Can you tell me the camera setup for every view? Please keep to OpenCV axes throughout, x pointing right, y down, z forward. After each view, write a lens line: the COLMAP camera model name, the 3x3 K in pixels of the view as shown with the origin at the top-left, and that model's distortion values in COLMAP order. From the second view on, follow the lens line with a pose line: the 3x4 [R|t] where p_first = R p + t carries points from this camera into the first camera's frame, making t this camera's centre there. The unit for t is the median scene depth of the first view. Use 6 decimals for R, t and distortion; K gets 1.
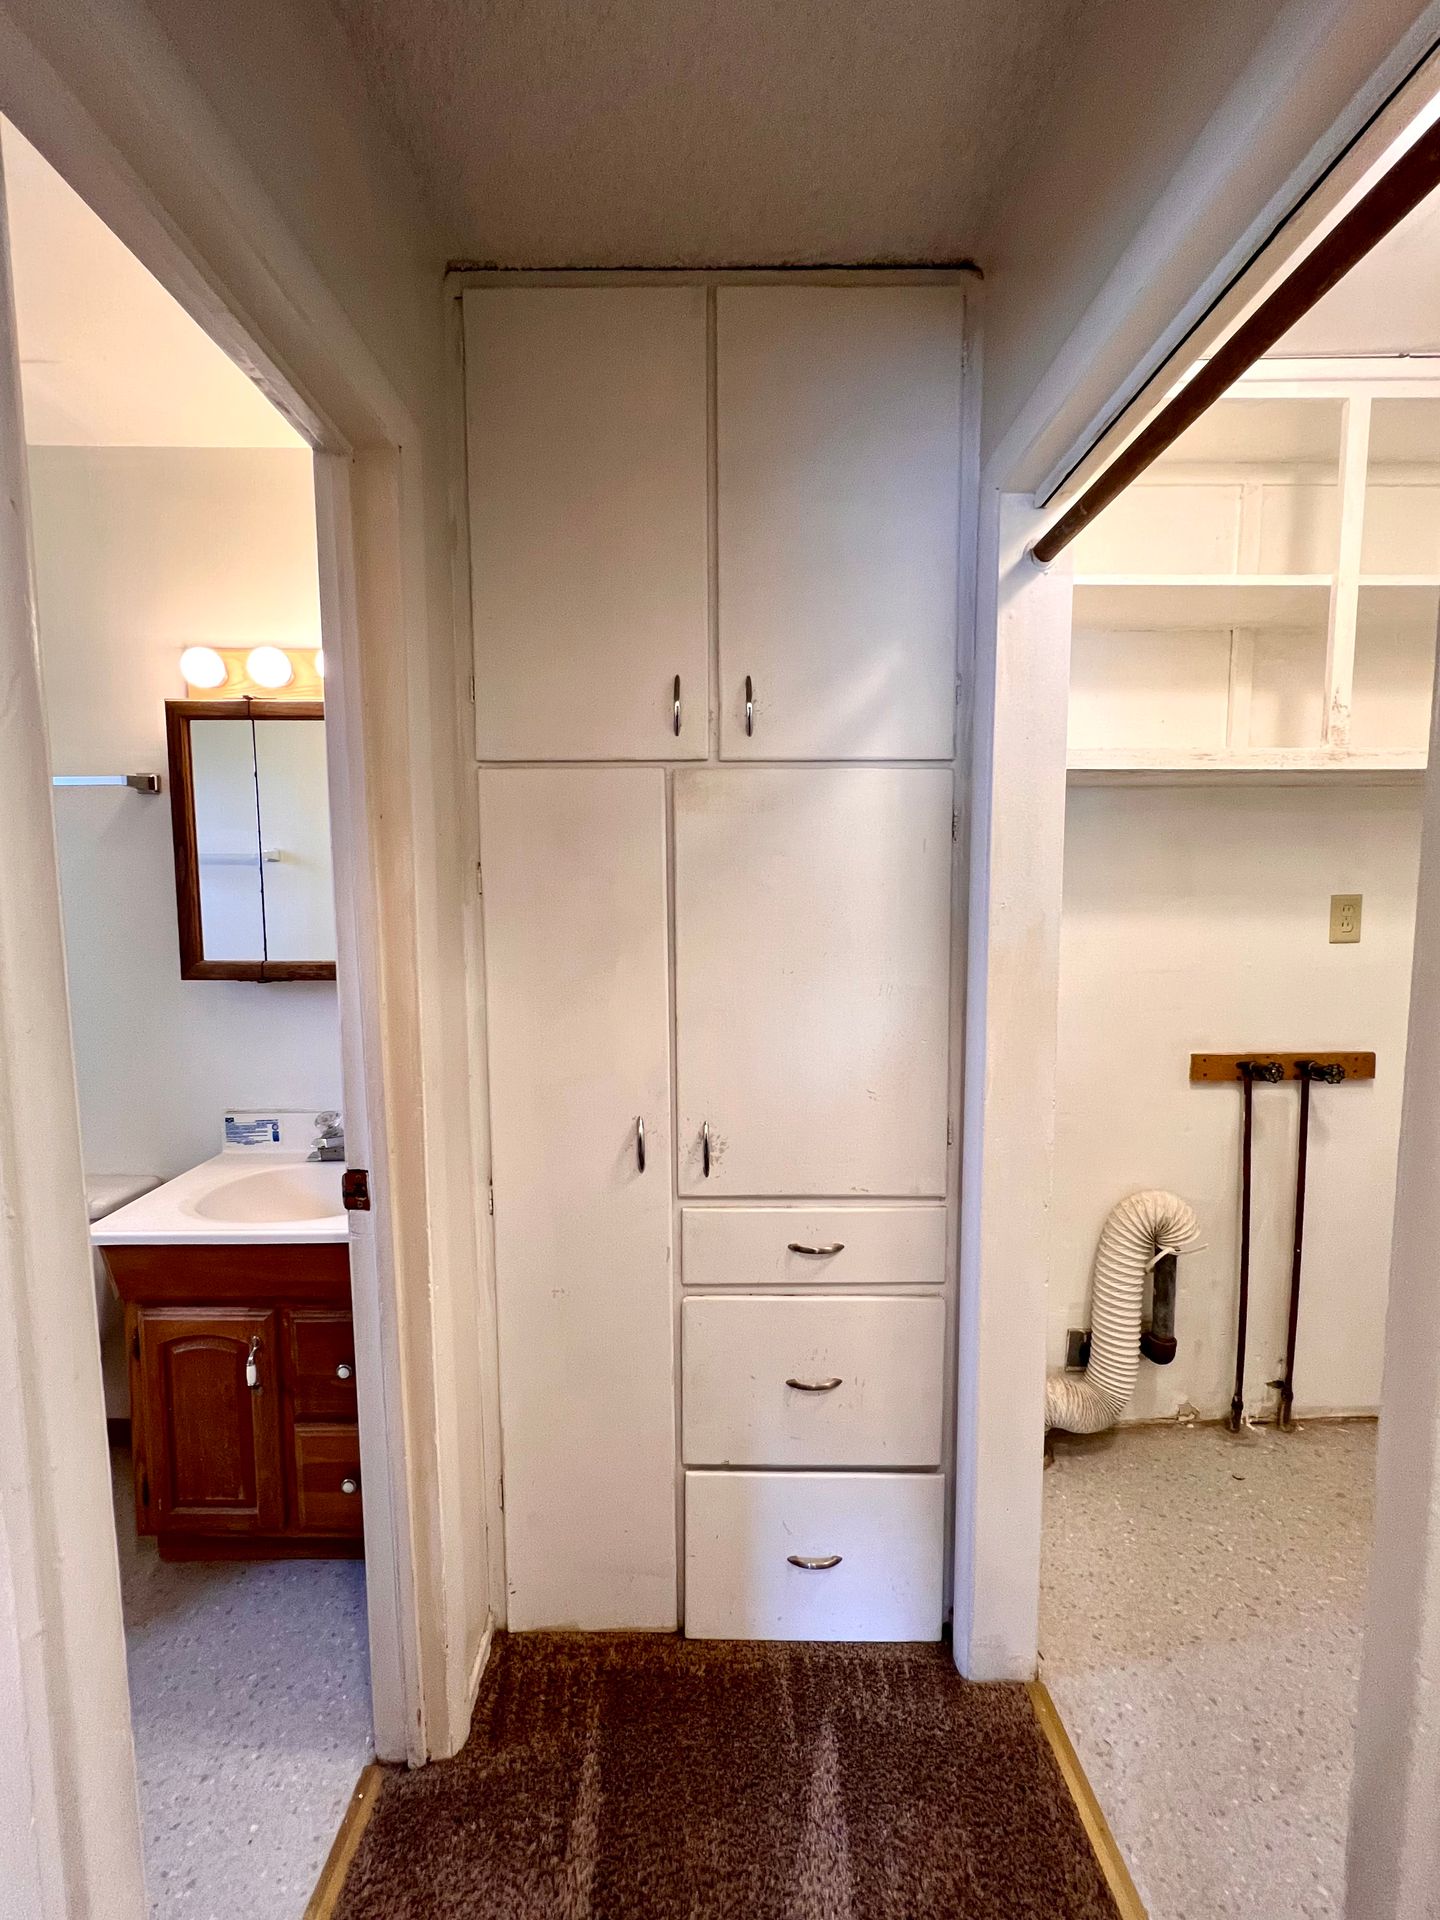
lens RADIAL K [[767.9, 0, 695.2], [0, 767.9, 961.7], [0, 0, 1]] dist [-0.002211, 0.000355]
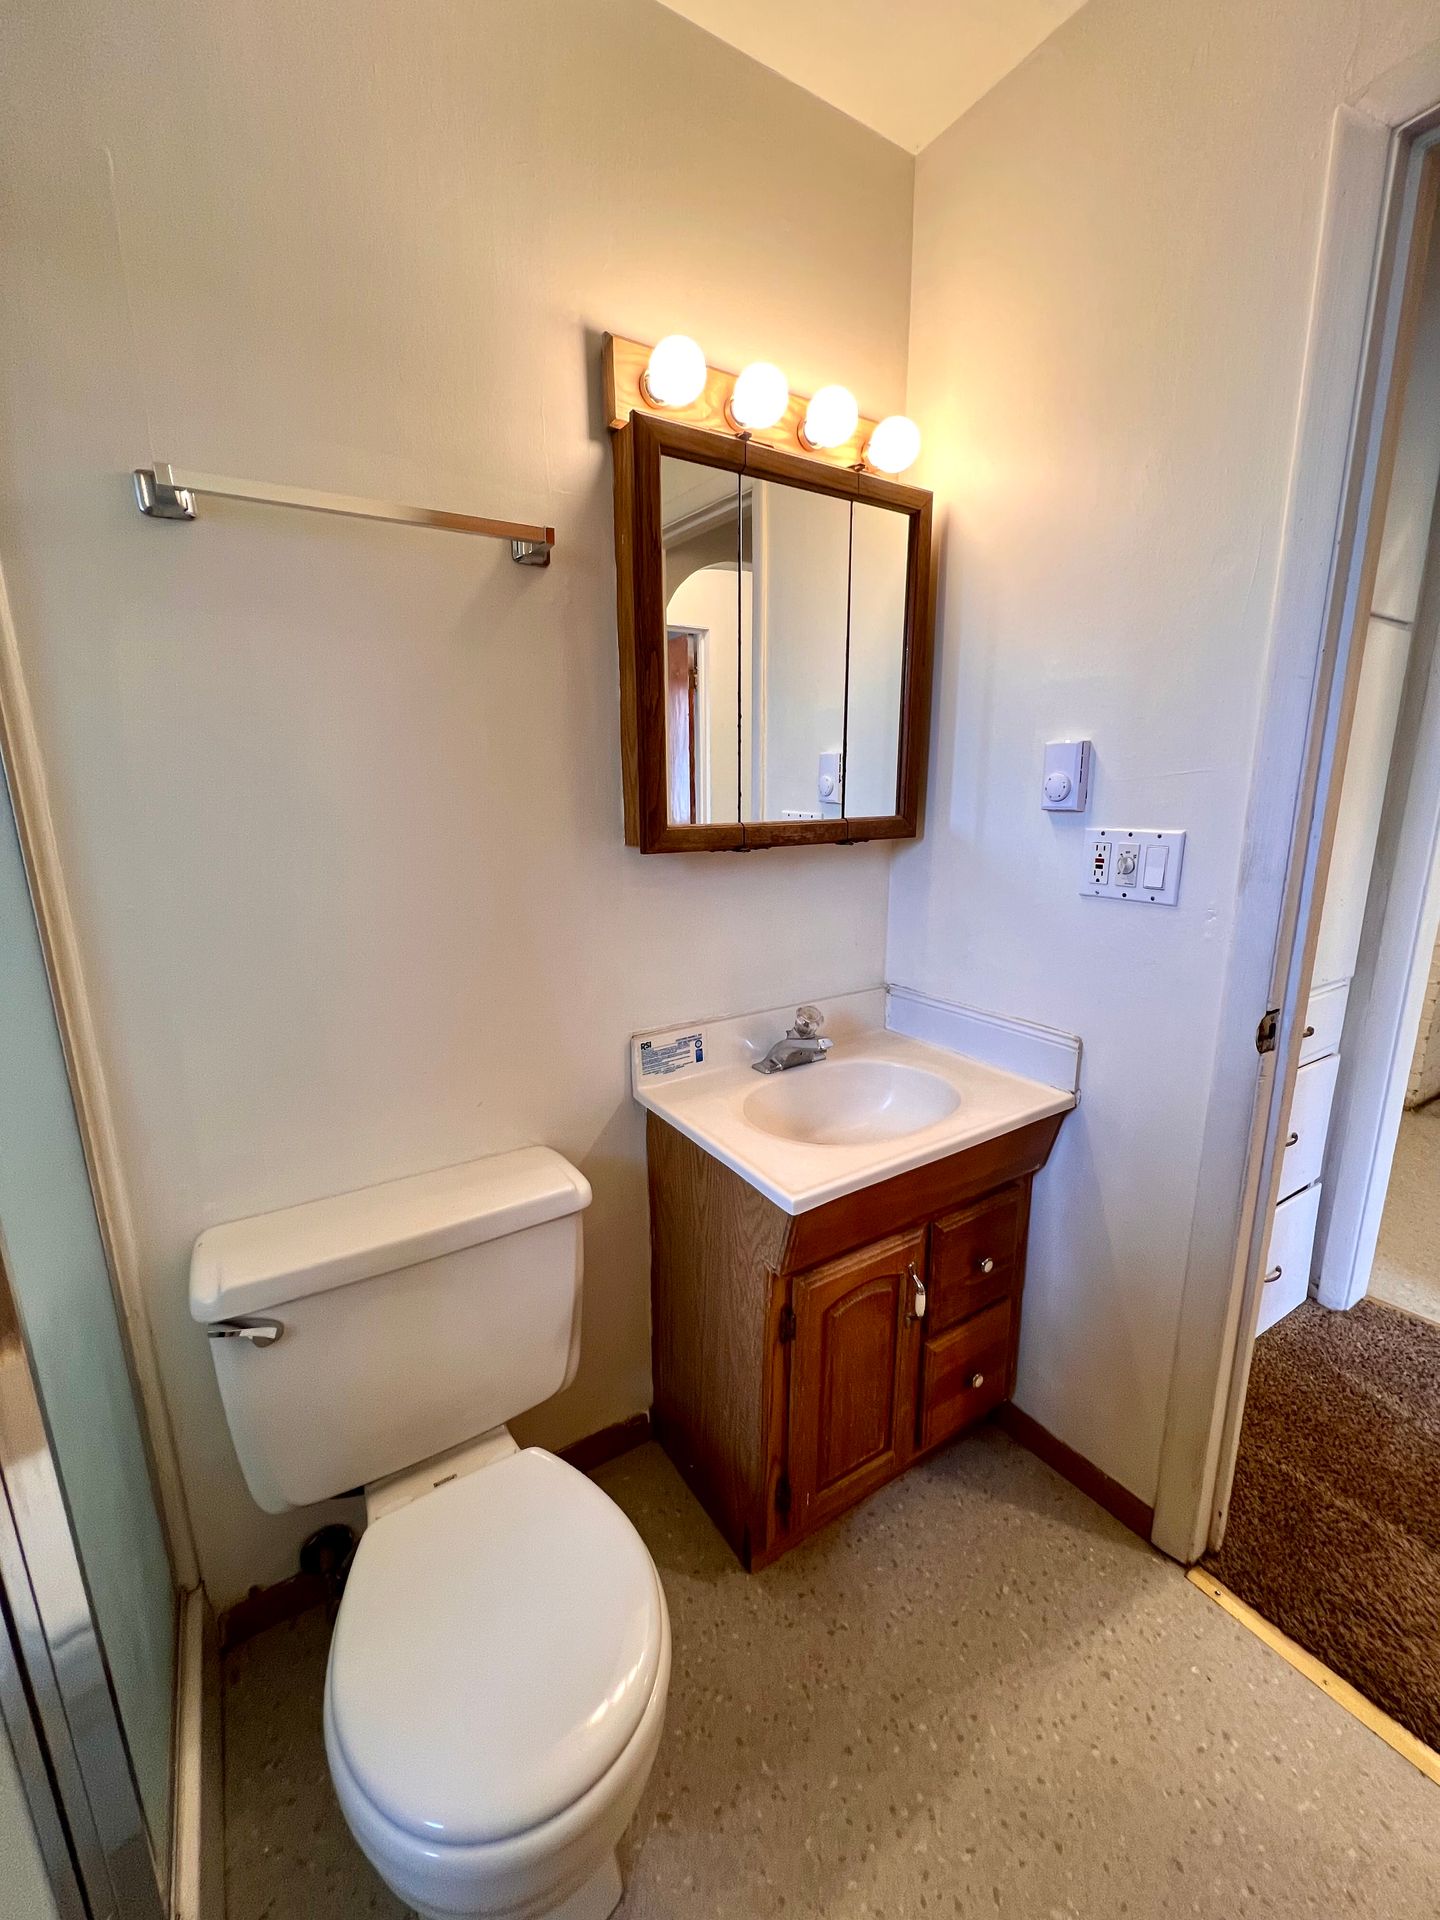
lens RADIAL K [[769.1, 0, 711.2], [0, 769.1, 951.6], [0, 0, 1]] dist [-0.001085, 0.000440]
pose [[0.847002, -0.116906, 0.518576, -0.992892], [0.051896, 0.989043, 0.138205, 0.018290], [-0.529051, -0.090148, 0.843788, 0.371291]]
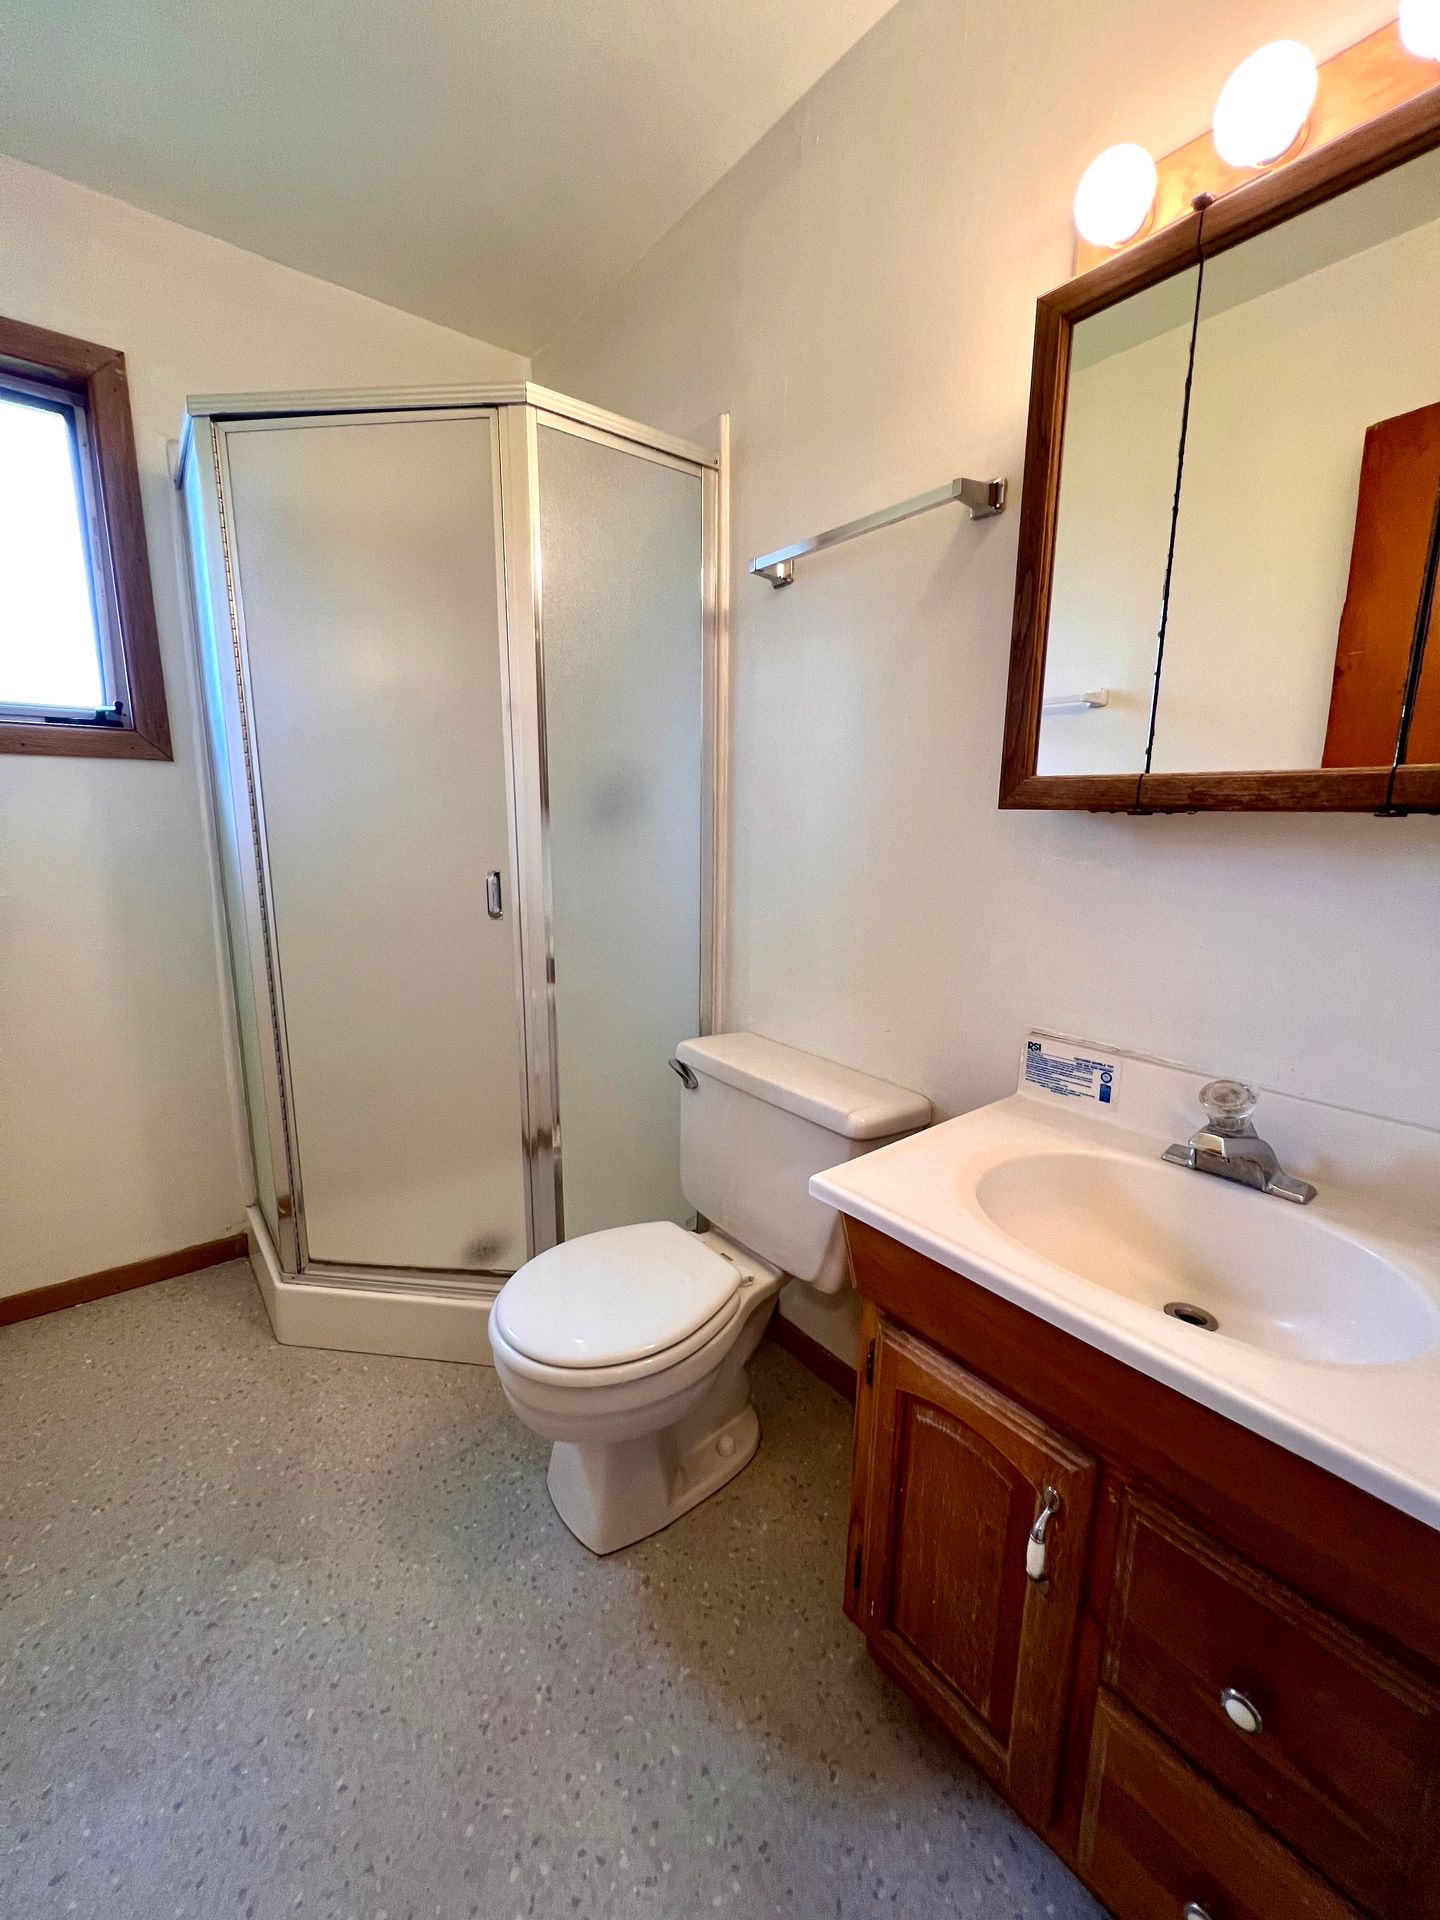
lens RADIAL K [[767.9, 0, 722.9], [0, 767.9, 952.7], [0, 0, 1]] dist [-0.002211, 0.000355]
pose [[0.623573, 0.152320, -0.766783, -0.319889], [-0.082386, 0.988177, 0.129301, 0.076856], [0.777412, -0.017457, 0.628749, 0.442603]]
